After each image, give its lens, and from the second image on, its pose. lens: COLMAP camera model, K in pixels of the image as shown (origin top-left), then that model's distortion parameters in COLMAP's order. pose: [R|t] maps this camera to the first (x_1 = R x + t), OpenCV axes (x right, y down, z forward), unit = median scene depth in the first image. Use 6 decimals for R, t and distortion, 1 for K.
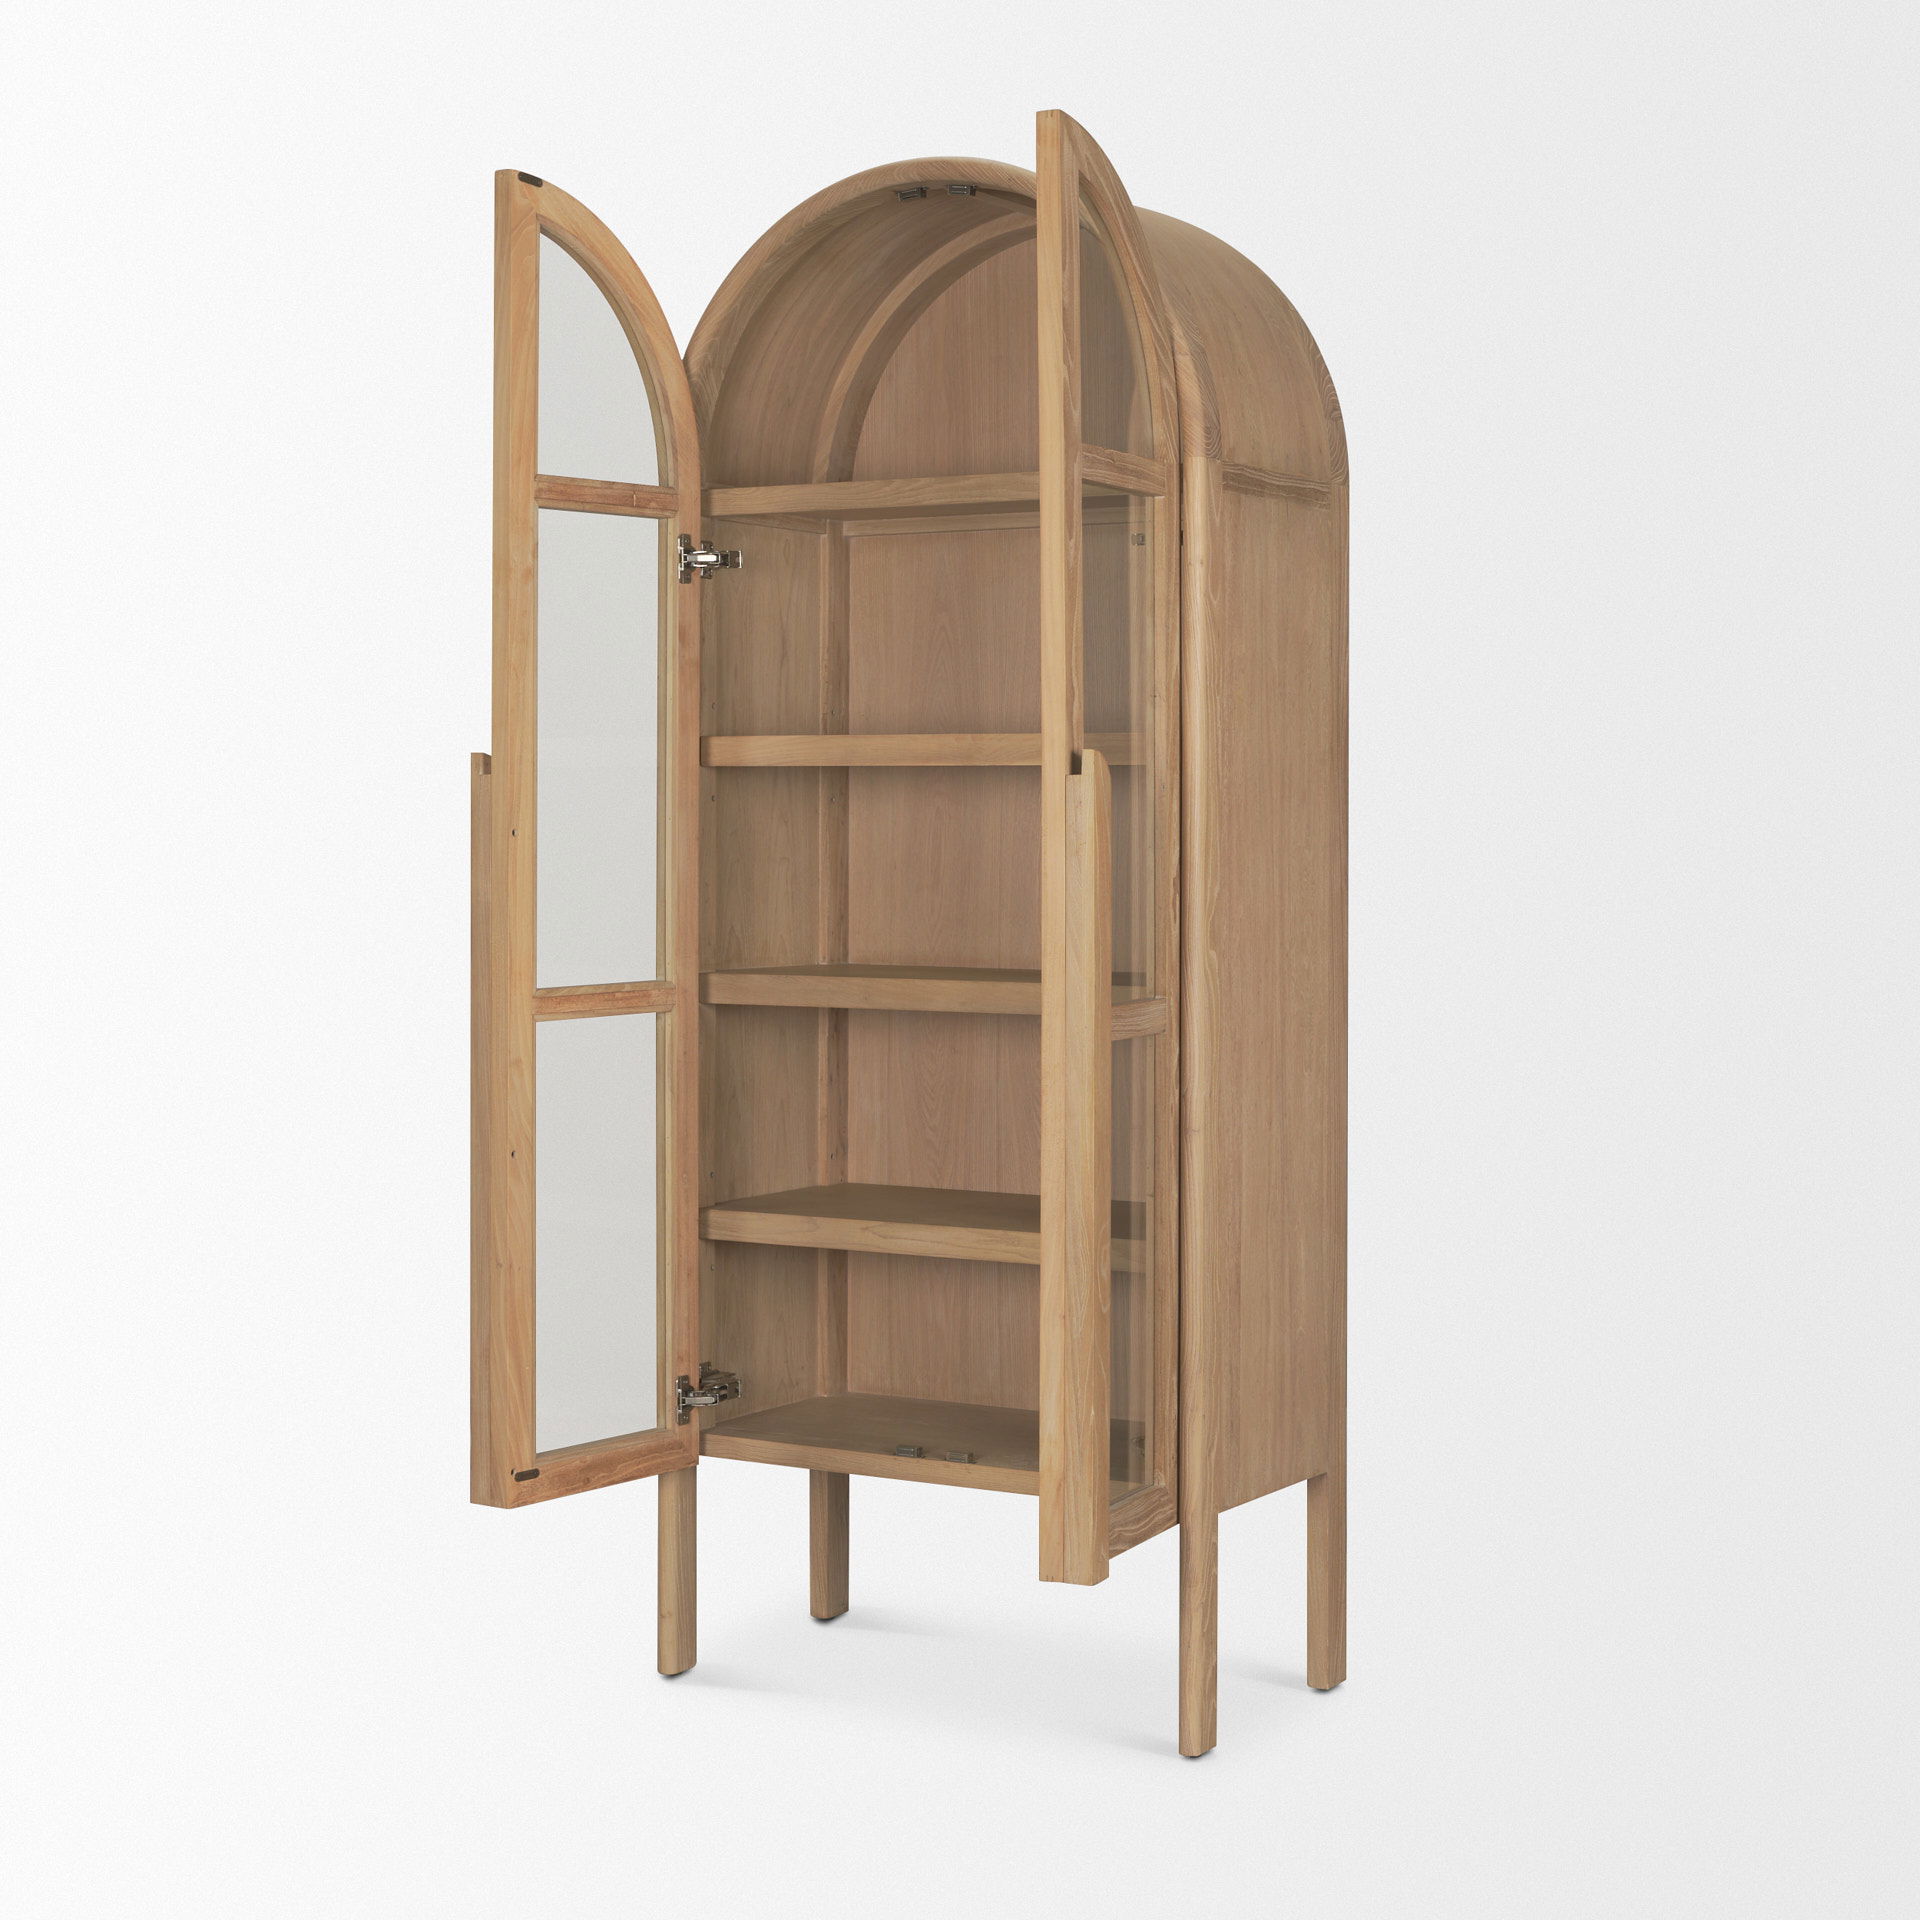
lens RADIAL K [[4068.7, 0, 960.0], [0, 4068.7, 960.0], [0, 0, 1]] dist [-0.220000, -0.232916]
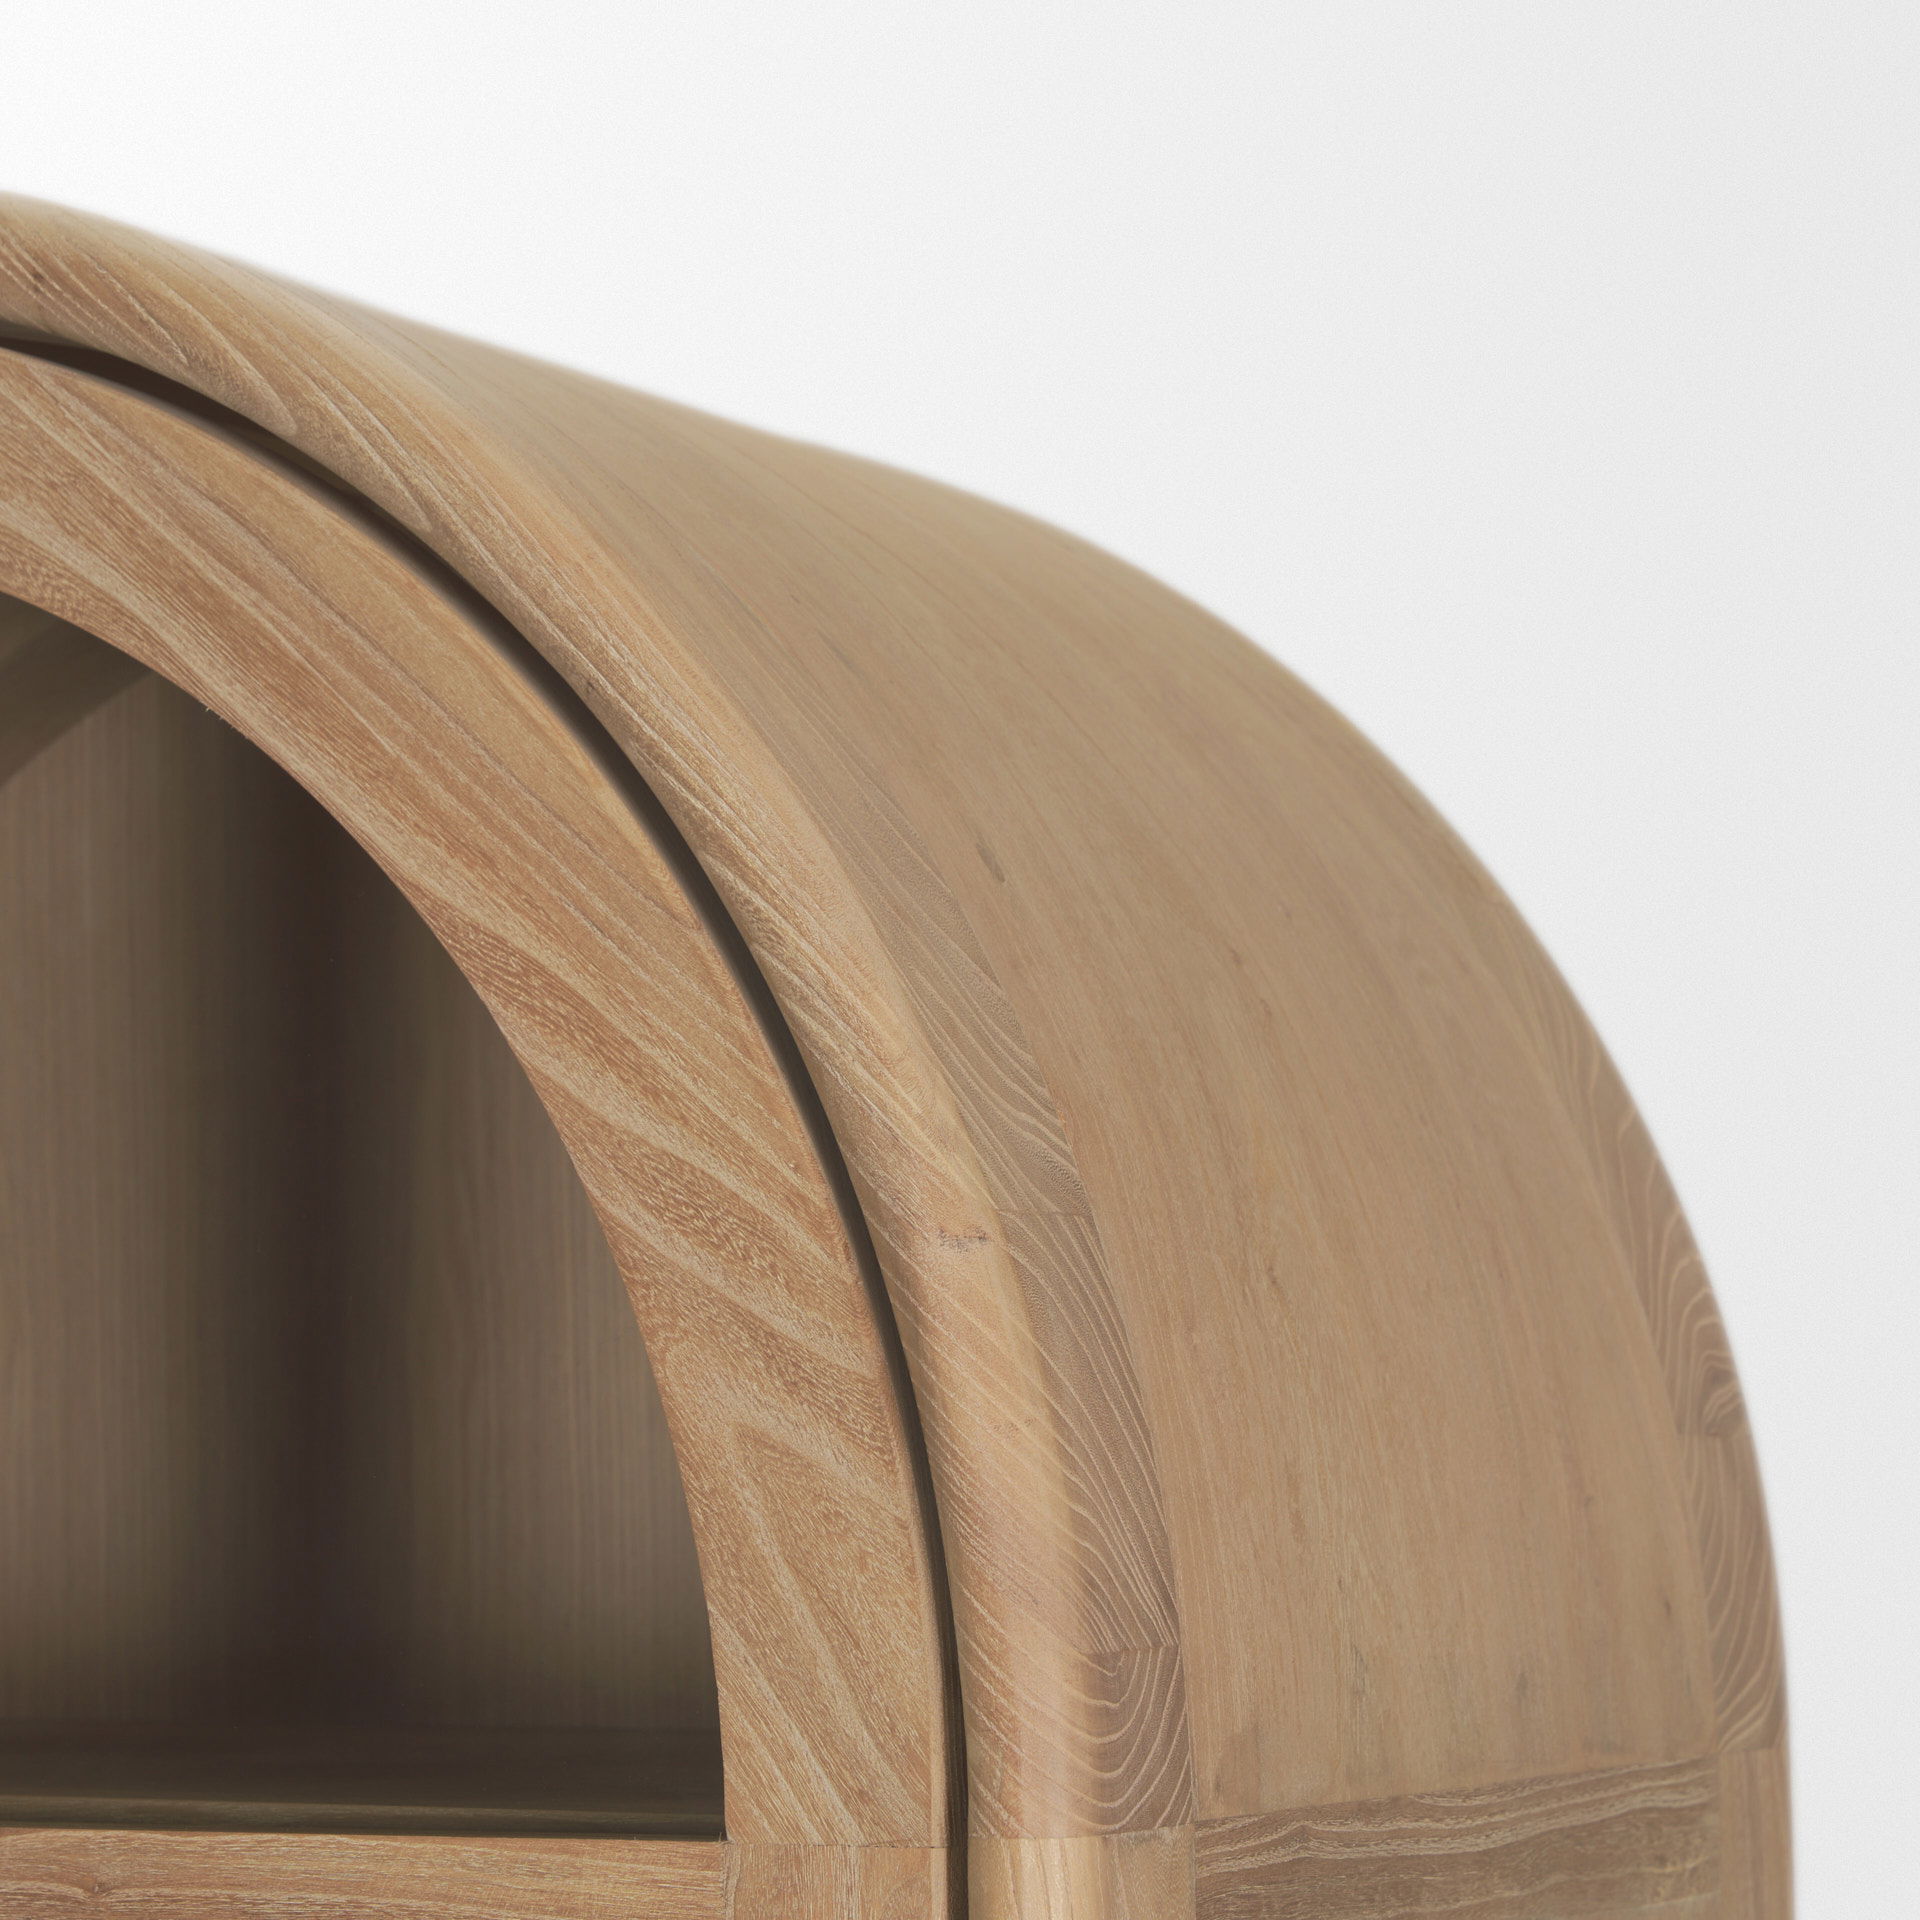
lens RADIAL K [[6109.0, 0, 960.0], [0, 6109.0, 960.0], [0, 0, 1]] dist [-0.022284, 0.929325]
pose [[0.999341, -0.013461, 0.033715, 0.044727], [0.017463, 0.992452, -0.121384, -0.124230], [-0.031826, 0.121893, 0.992033, 0.708305]]
